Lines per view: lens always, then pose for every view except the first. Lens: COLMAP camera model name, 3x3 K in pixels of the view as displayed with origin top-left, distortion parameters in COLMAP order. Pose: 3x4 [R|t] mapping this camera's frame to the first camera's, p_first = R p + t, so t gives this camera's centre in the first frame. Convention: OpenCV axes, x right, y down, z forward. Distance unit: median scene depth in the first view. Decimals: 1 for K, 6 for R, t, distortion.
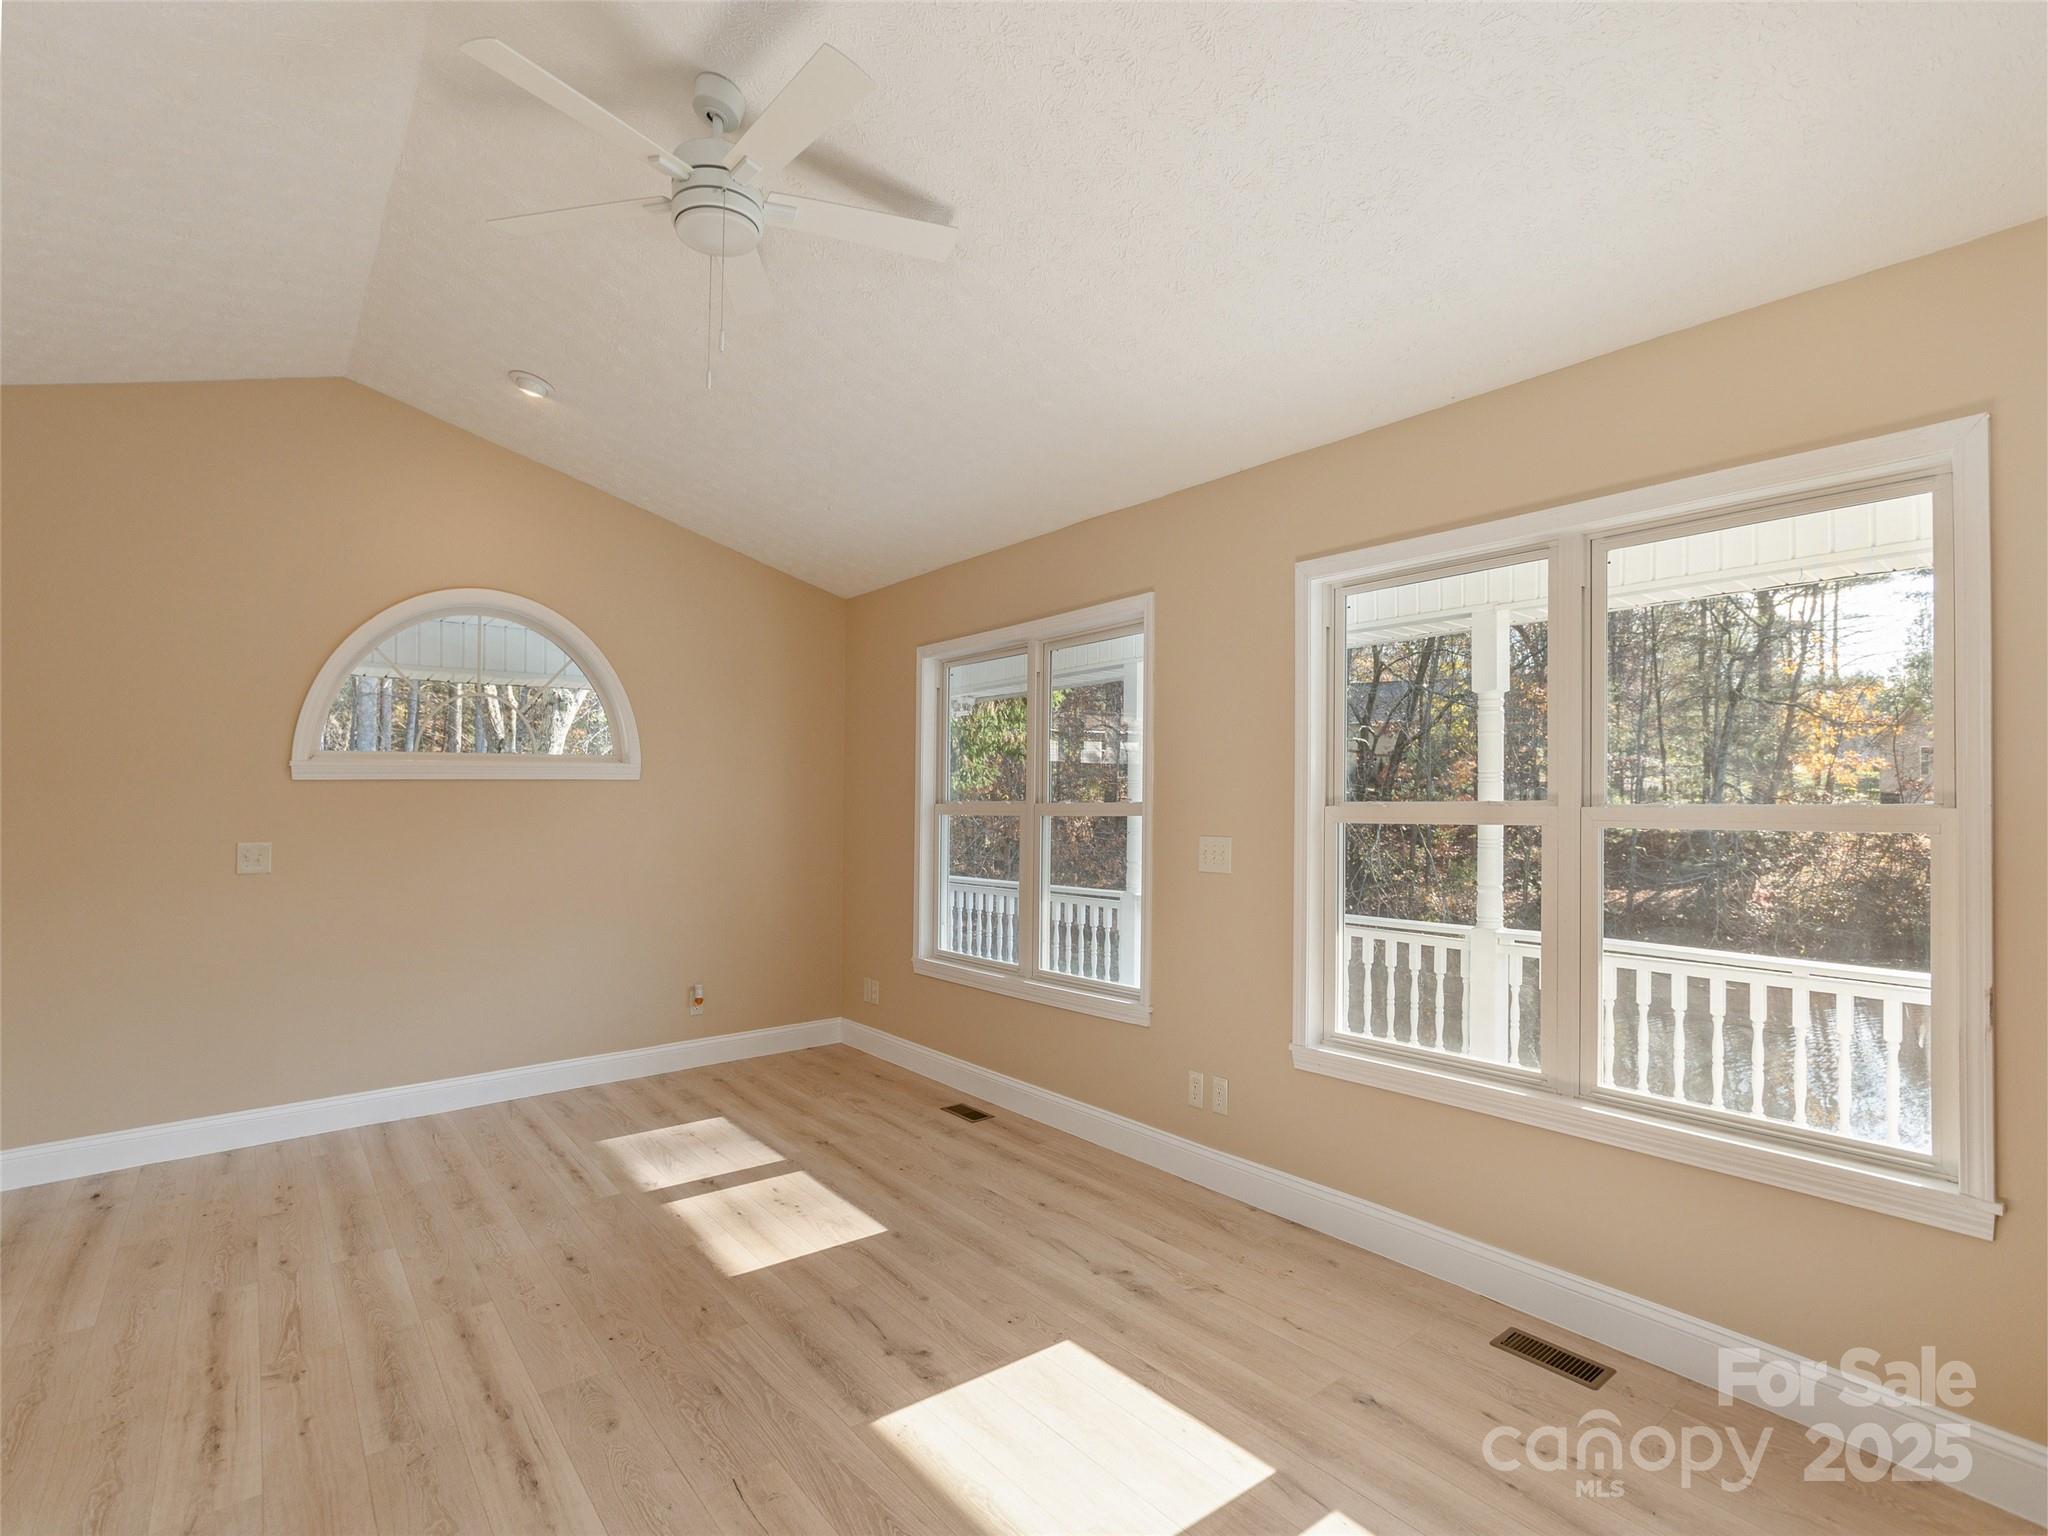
lens RADIAL K [[982.6, 0, 1017.7], [0, 982.6, 780.8], [0, 0, 1]] dist [-0.027814, 0.006597]
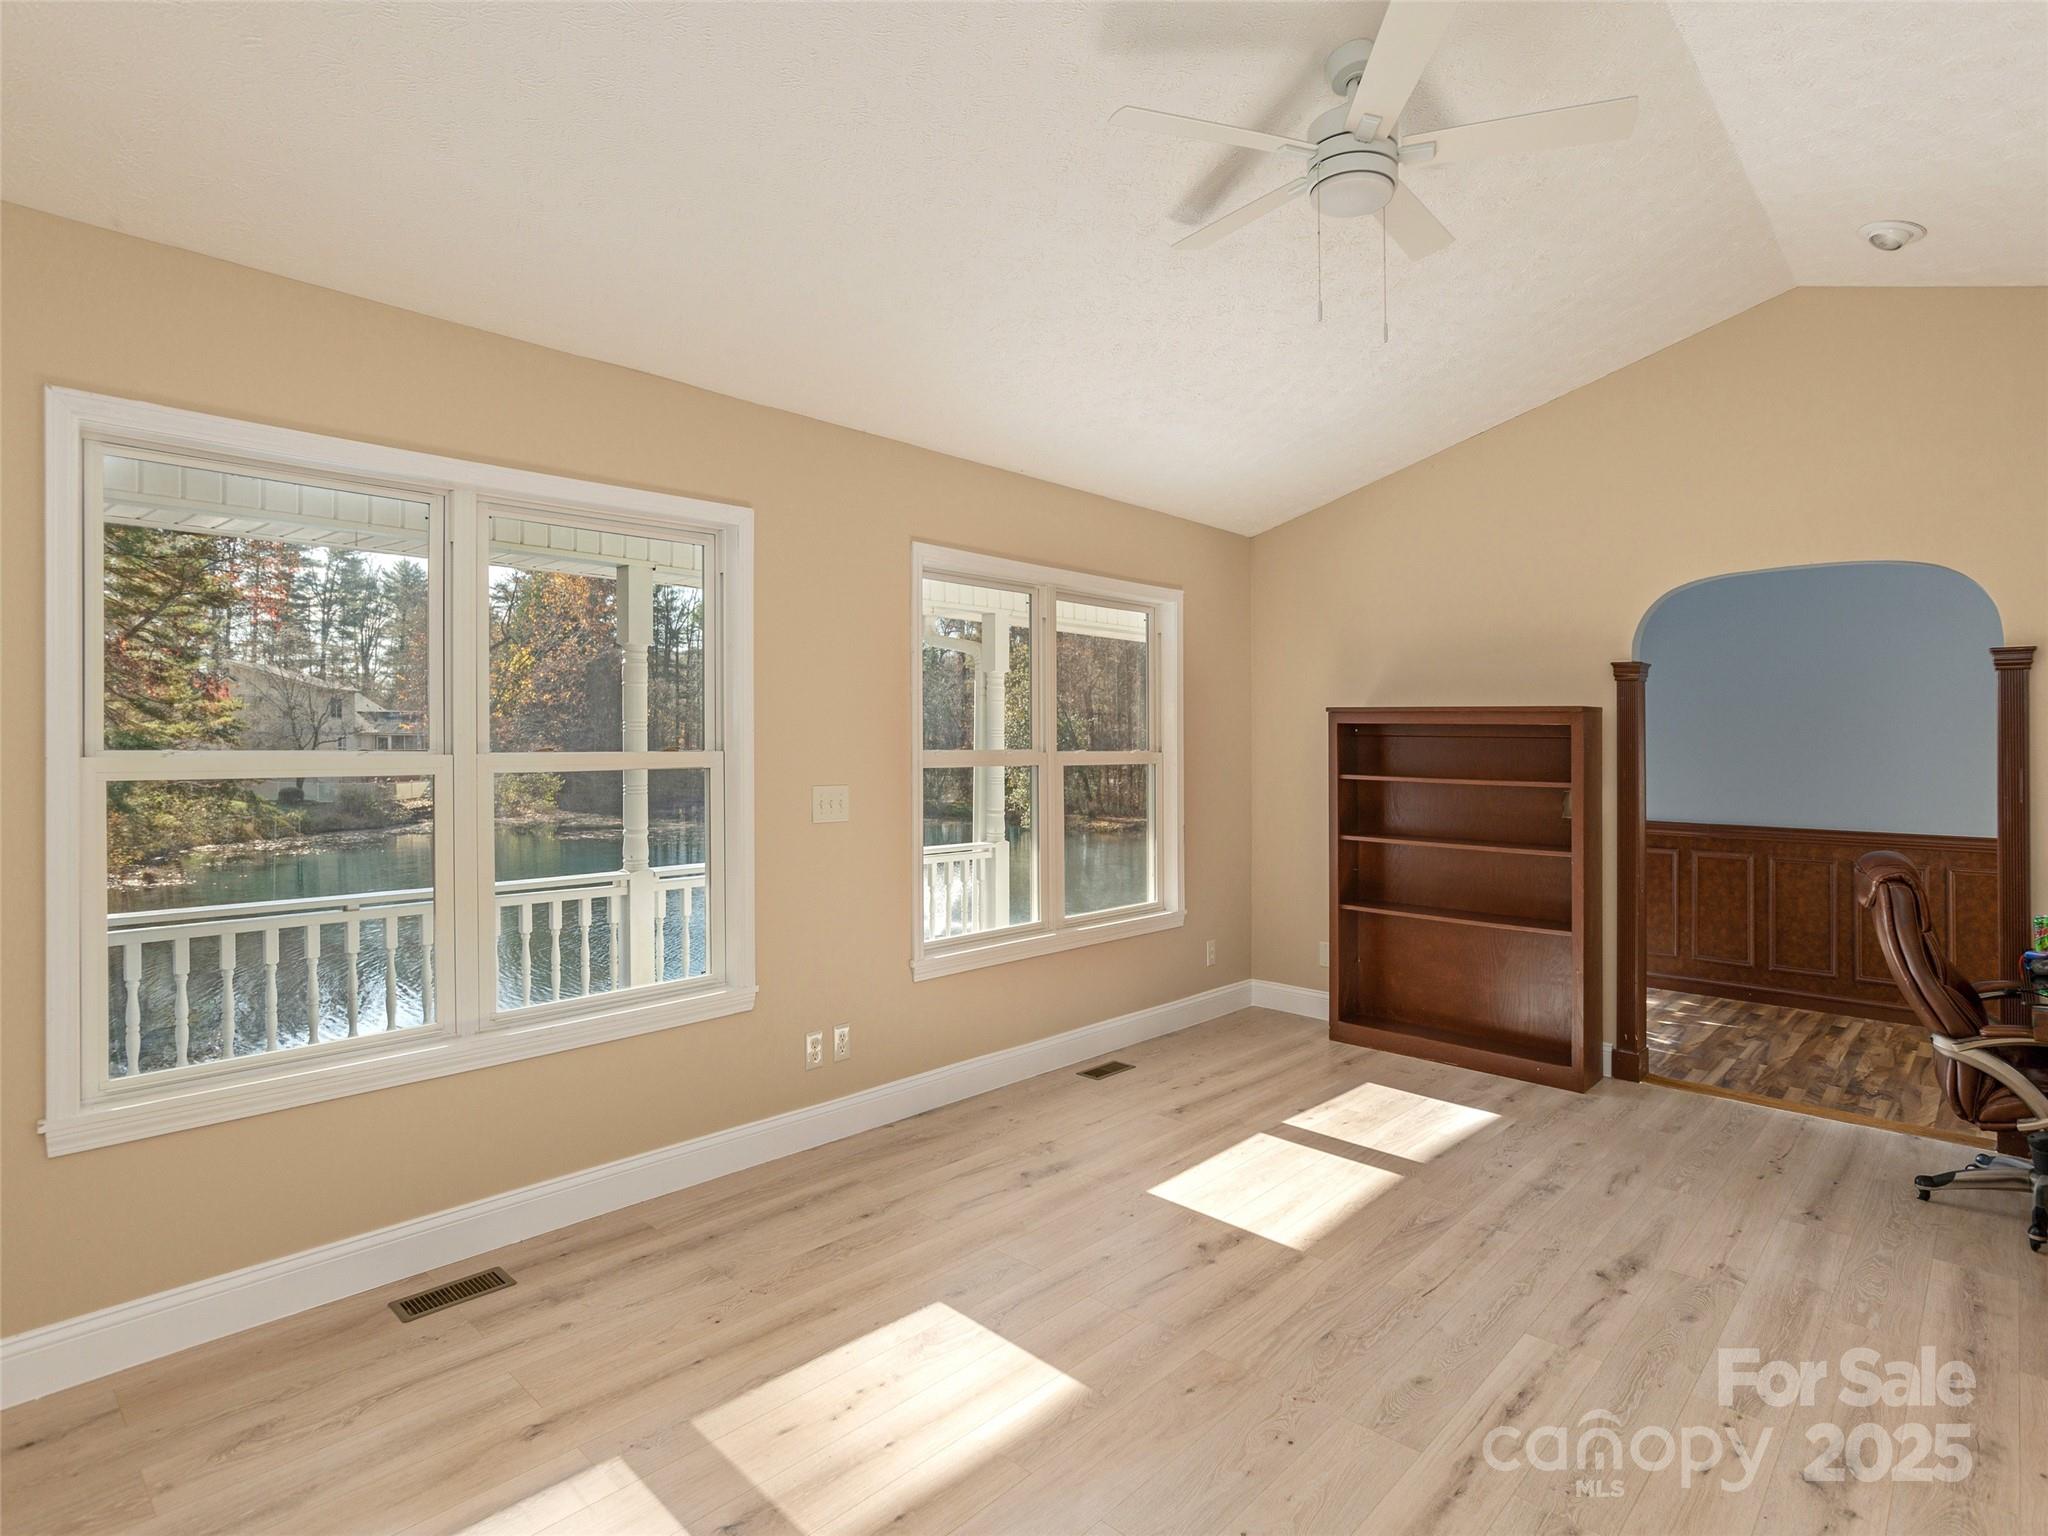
lens RADIAL K [[1091.7, 0, 962.7], [0, 1091.7, 746.4], [0, 0, 1]] dist [-0.039568, 0.012217]
pose [[-0.119357, 0.000076, 0.992851, -0.973292], [-0.024803, 0.999688, -0.003059, 0.018340], [-0.992542, -0.024991, -0.119318, 1.077295]]
